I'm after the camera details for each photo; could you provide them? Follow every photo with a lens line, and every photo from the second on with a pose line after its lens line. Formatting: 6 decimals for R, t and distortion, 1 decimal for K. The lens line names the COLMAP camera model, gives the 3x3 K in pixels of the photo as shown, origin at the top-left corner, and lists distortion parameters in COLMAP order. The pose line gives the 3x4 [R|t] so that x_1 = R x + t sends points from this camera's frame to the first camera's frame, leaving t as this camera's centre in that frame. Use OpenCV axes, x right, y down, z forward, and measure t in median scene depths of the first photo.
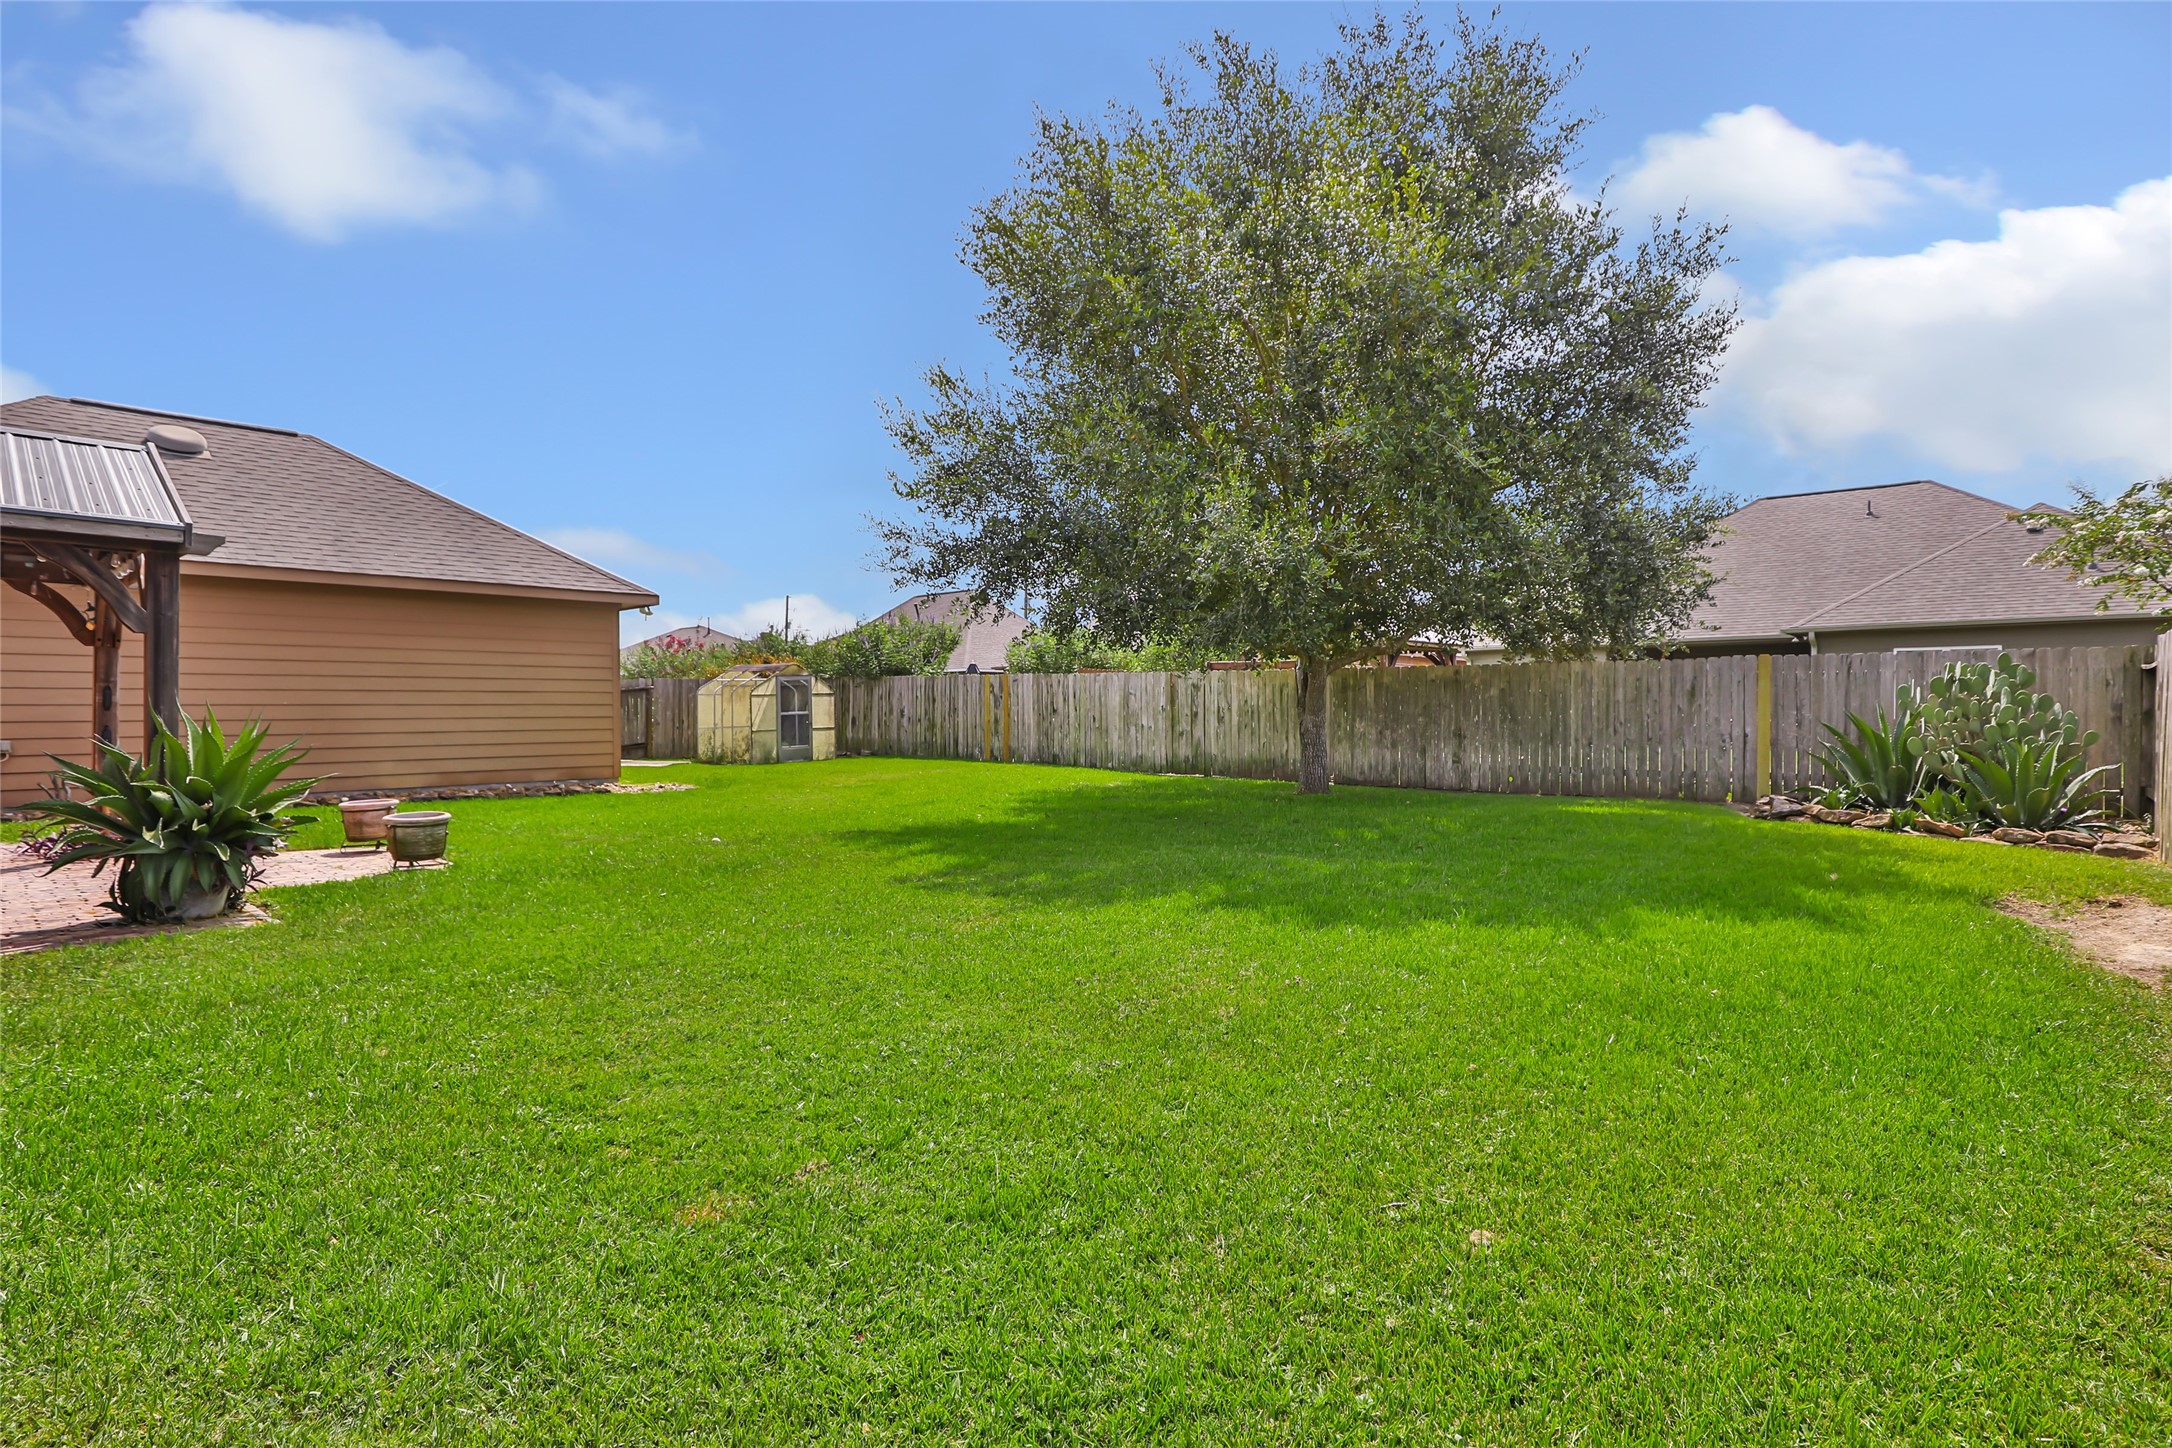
lens RADIAL K [[1011.3, 0, 1079.3], [0, 1011.3, 716.7], [0, 0, 1]] dist [0.002795, -0.000540]
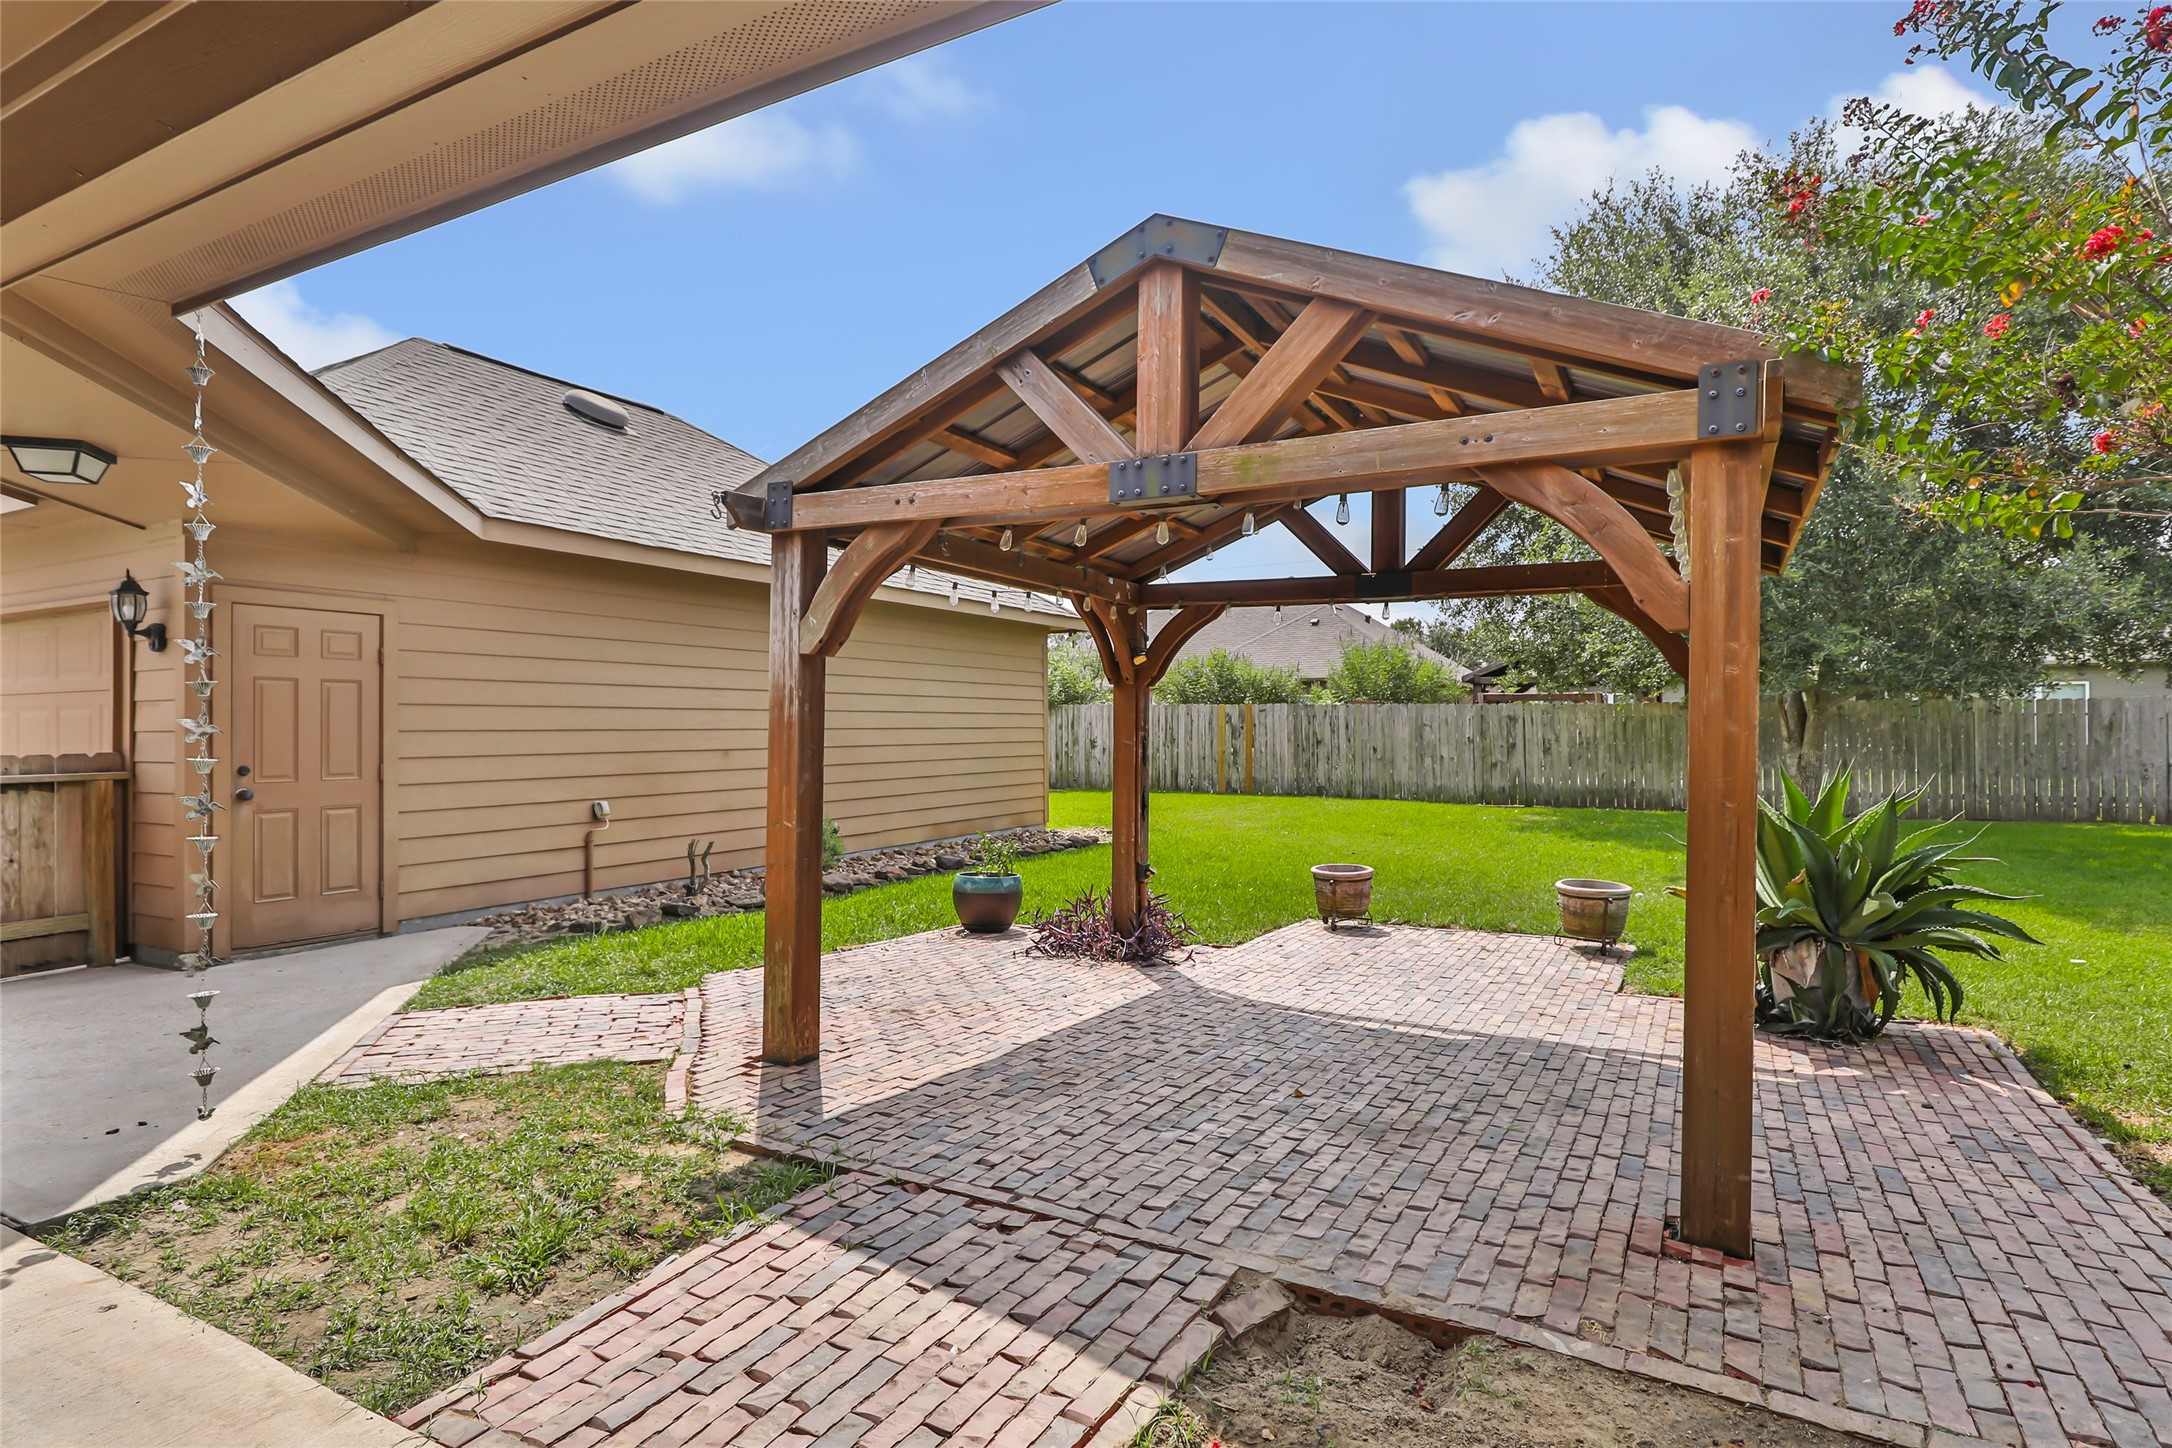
lens RADIAL K [[1011.3, 0, 1082.0], [0, 1011.3, 732.4], [0, 0, 1]] dist [0.002795, -0.000540]
pose [[0.971088, -0.004169, 0.238686, -0.603800], [0.005050, 0.999983, -0.003077, -0.016091], [-0.238669, 0.004194, 0.971092, 0.128442]]
